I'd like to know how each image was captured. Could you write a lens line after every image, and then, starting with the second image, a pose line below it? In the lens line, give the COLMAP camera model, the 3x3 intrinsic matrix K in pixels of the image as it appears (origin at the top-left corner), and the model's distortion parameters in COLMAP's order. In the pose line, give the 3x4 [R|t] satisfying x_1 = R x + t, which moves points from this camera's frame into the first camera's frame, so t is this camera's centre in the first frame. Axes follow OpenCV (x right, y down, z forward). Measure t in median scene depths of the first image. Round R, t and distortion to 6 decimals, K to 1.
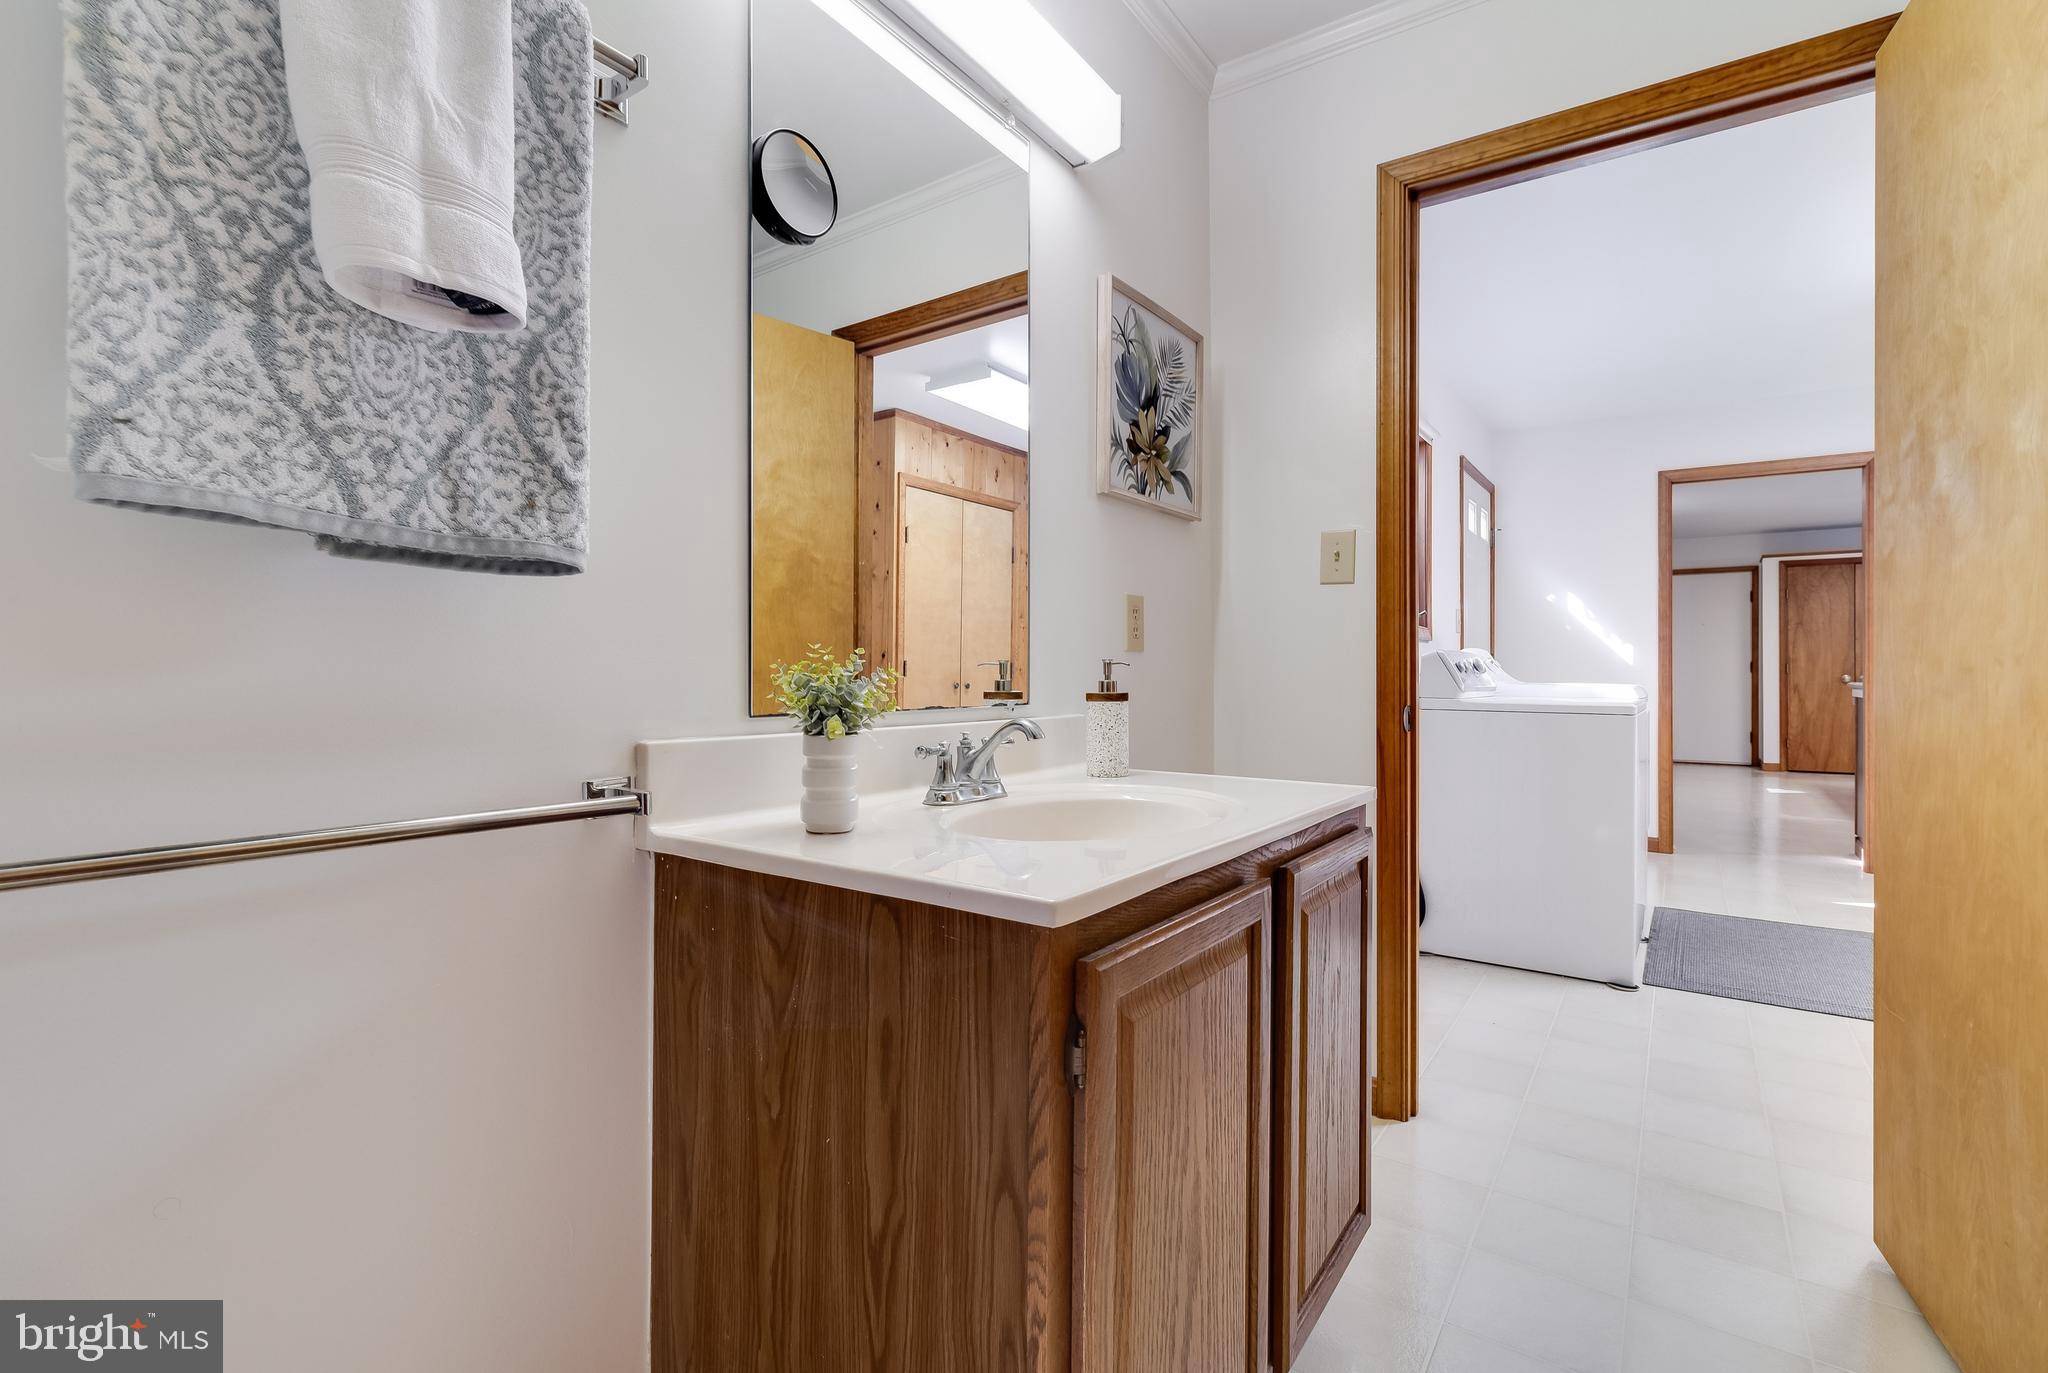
lens RADIAL K [[947.3, 0, 1033.2], [0, 947.3, 673.7], [0, 0, 1]] dist [-0.000437, -0.000030]
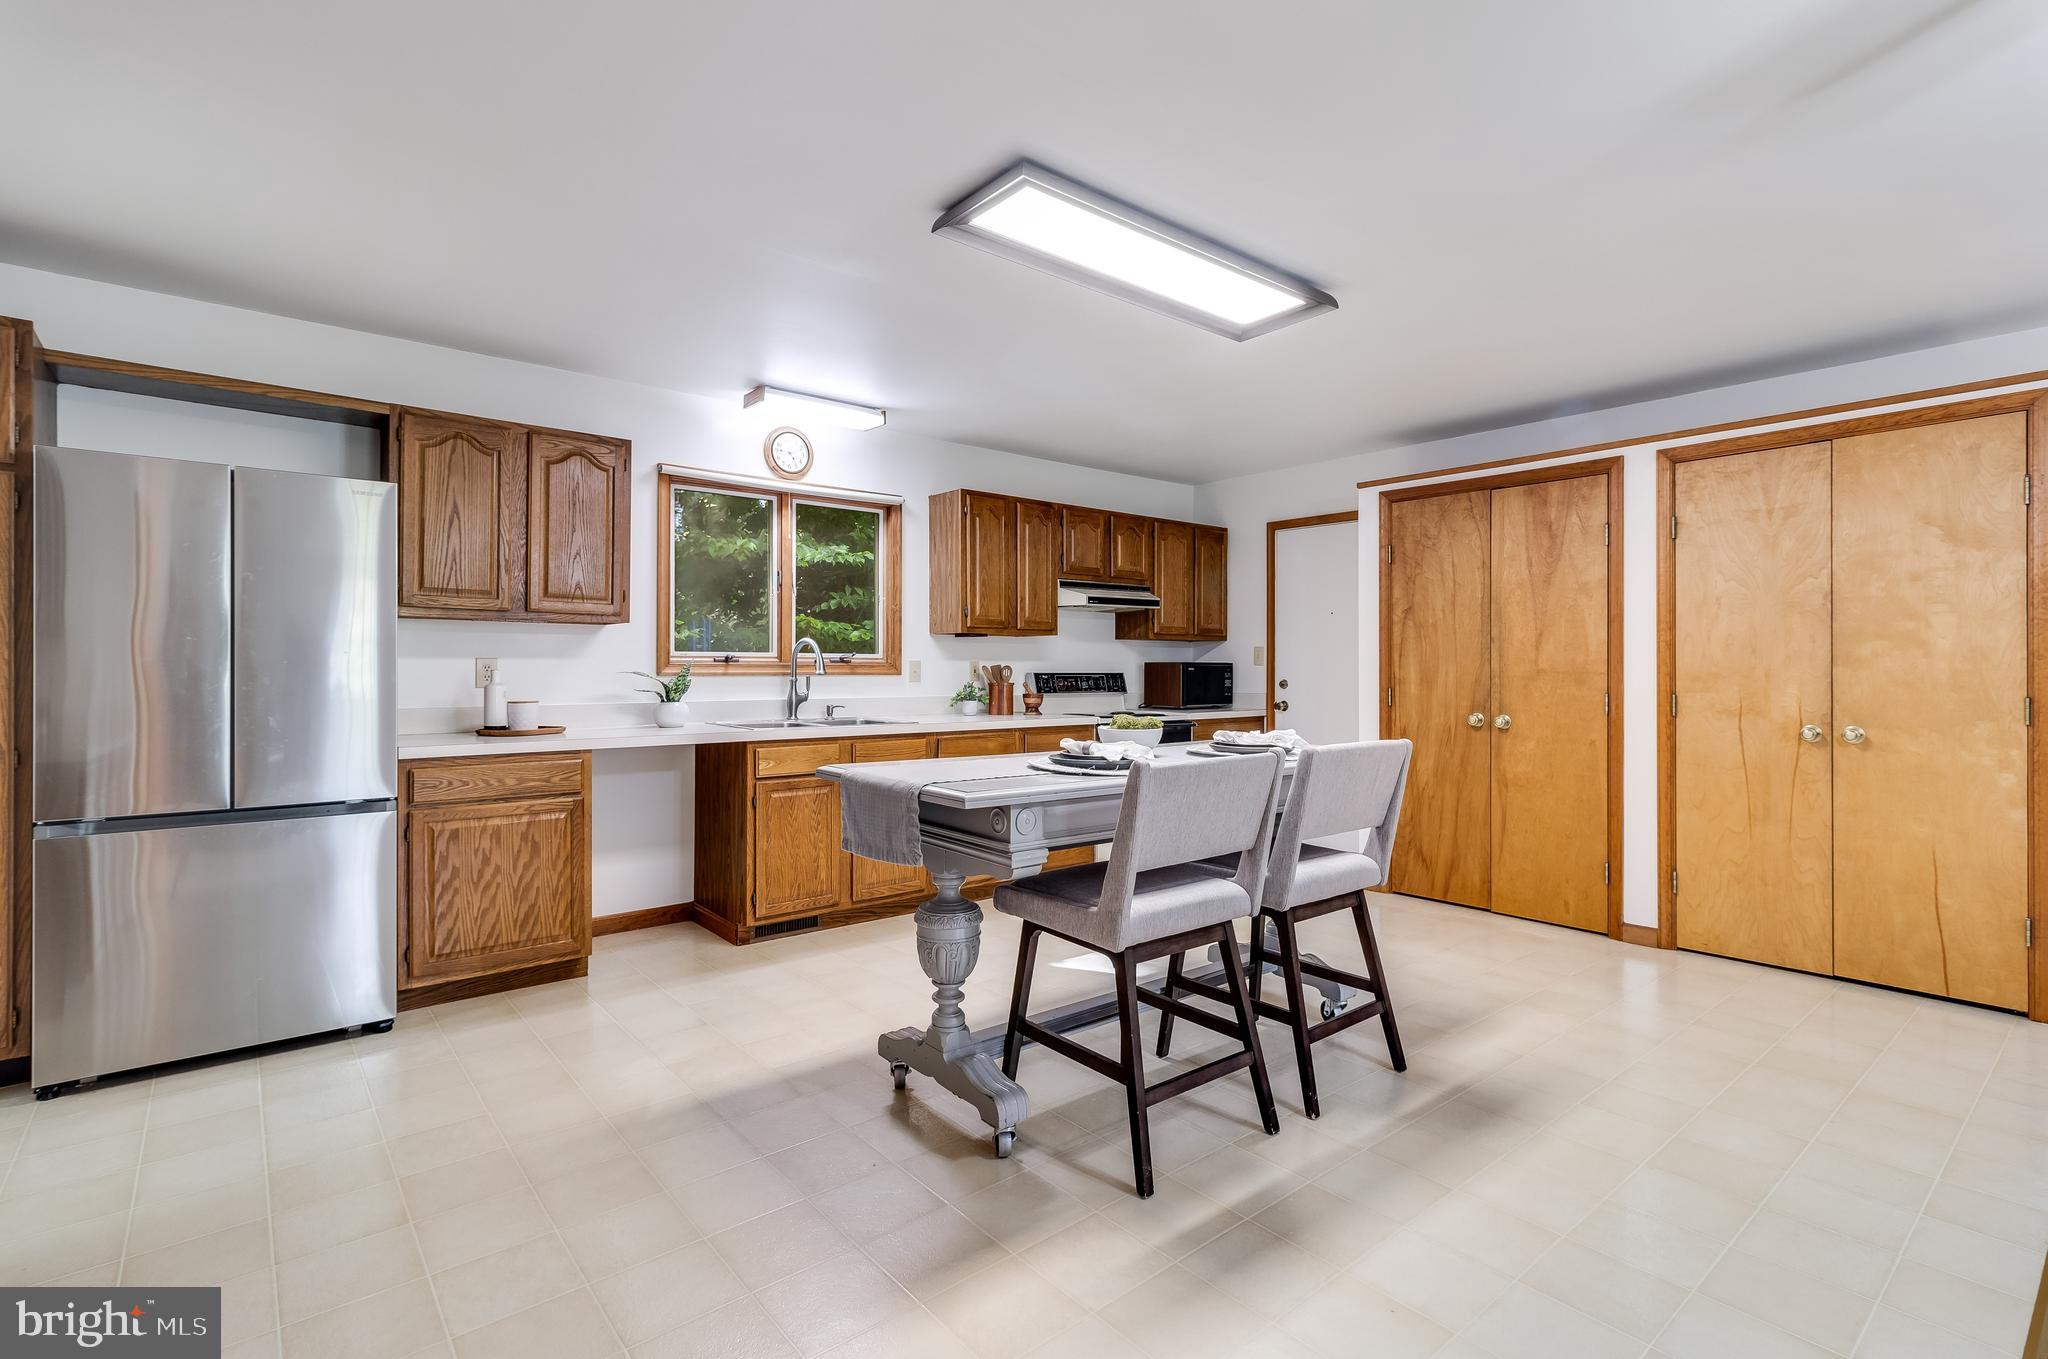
lens RADIAL K [[958.4, 0, 1030.4], [0, 958.4, 671.8], [0, 0, 1]] dist [0.000686, 0.004005]
pose [[0.963272, 0.000065, -0.268527, 0.746396], [0.001857, 0.999974, 0.006905, -0.023341], [0.268520, -0.007151, 0.963247, 0.436134]]
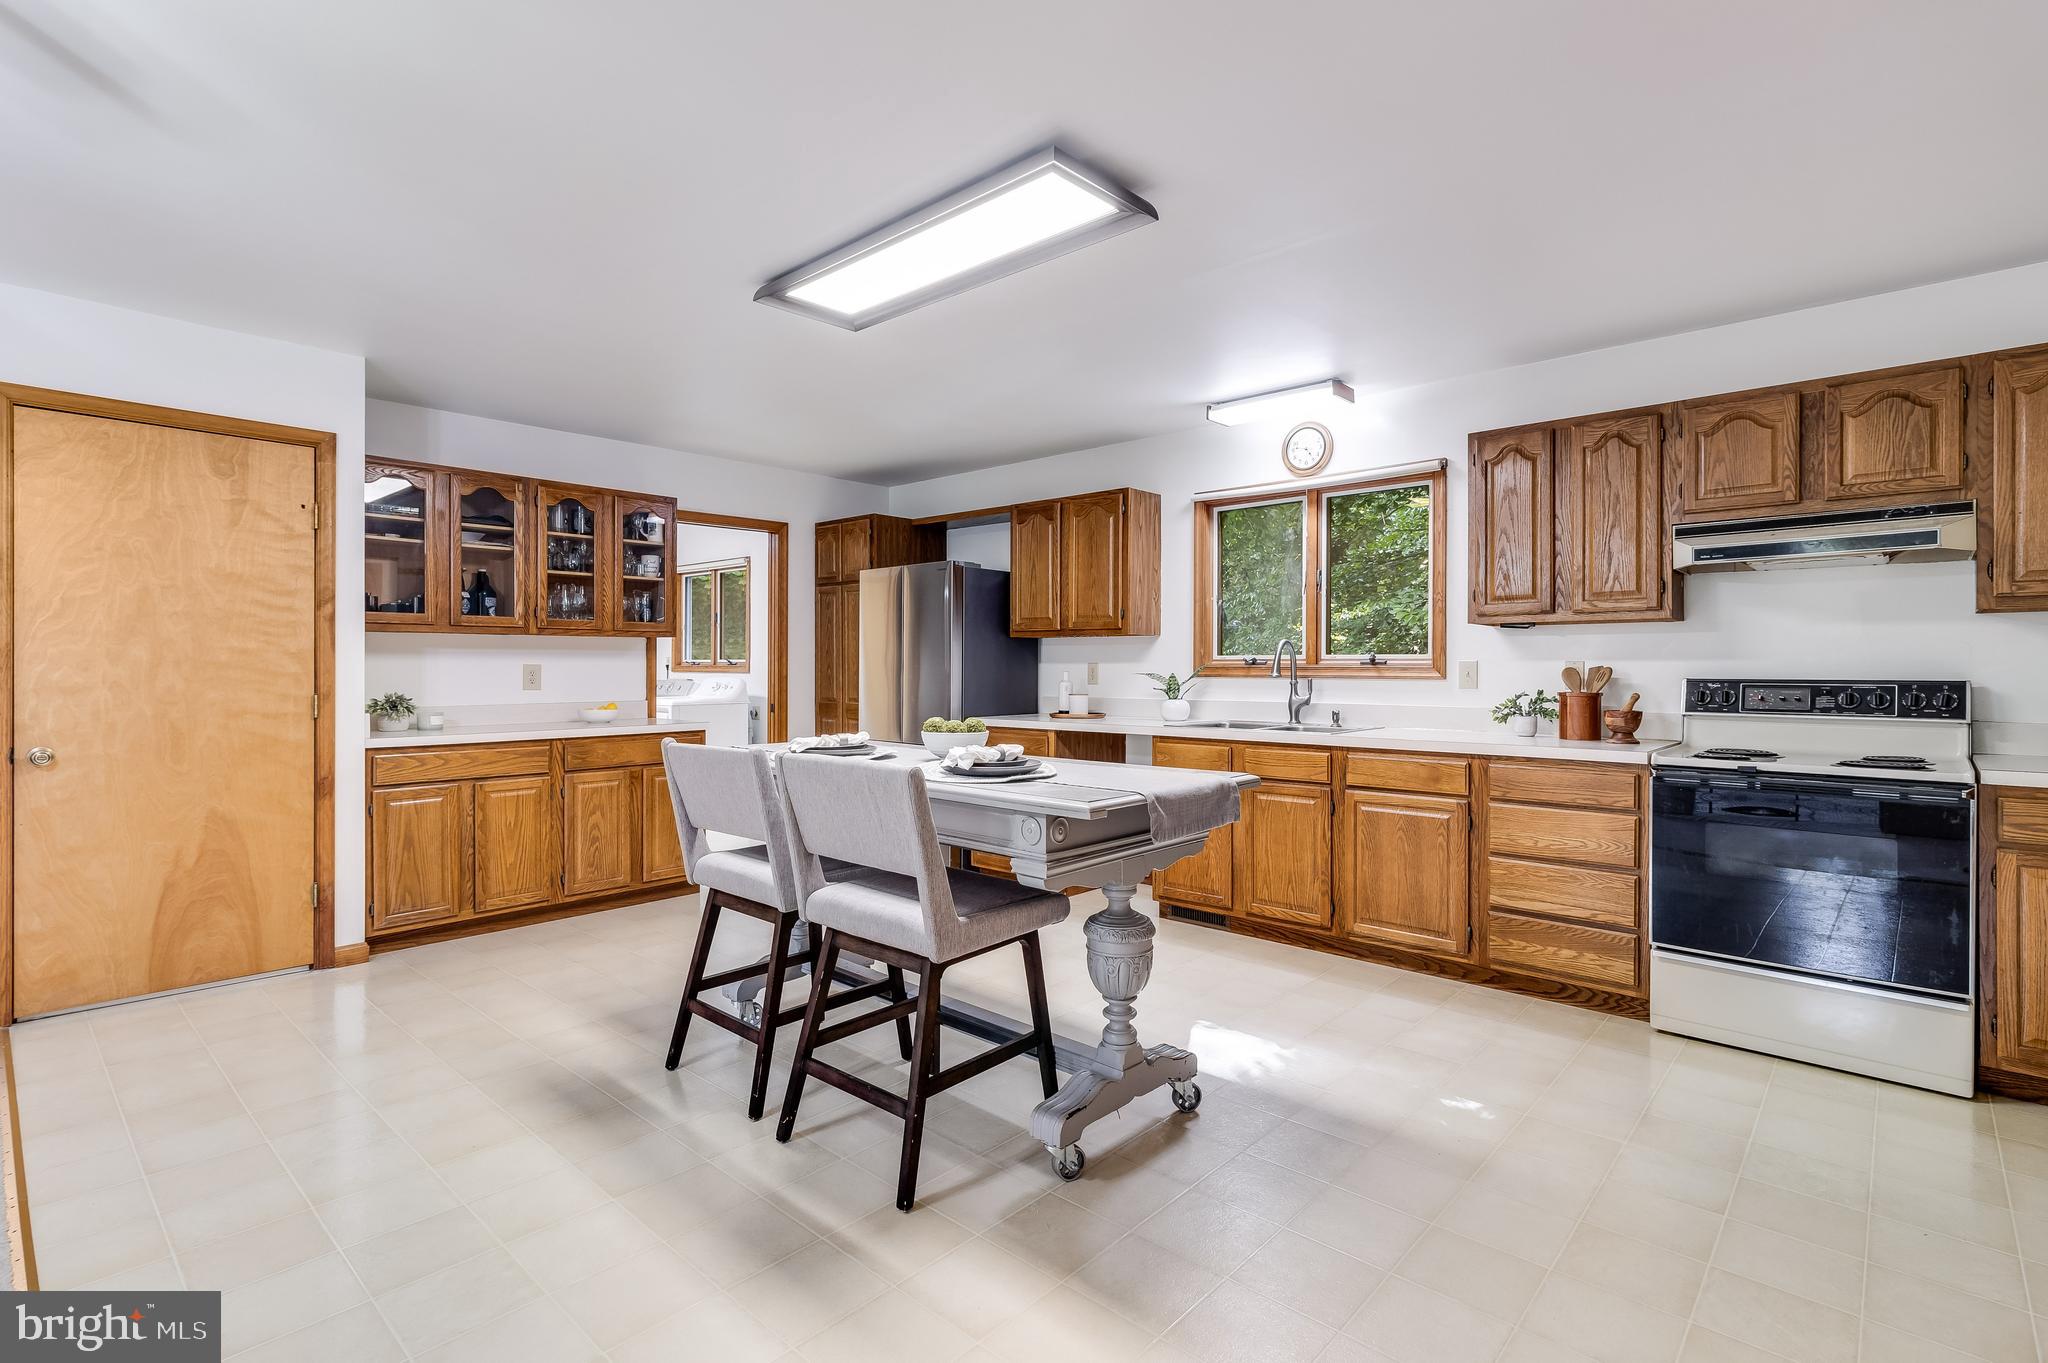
lens RADIAL K [[958.4, 0, 1029.0], [0, 958.4, 674.4], [0, 0, 1]] dist [0.000686, 0.004005]
pose [[-0.133617, 0.003723, -0.991026, 0.992434], [0.001949, 0.999992, 0.003493, -0.022070], [0.991031, -0.001465, -0.133624, 0.810200]]
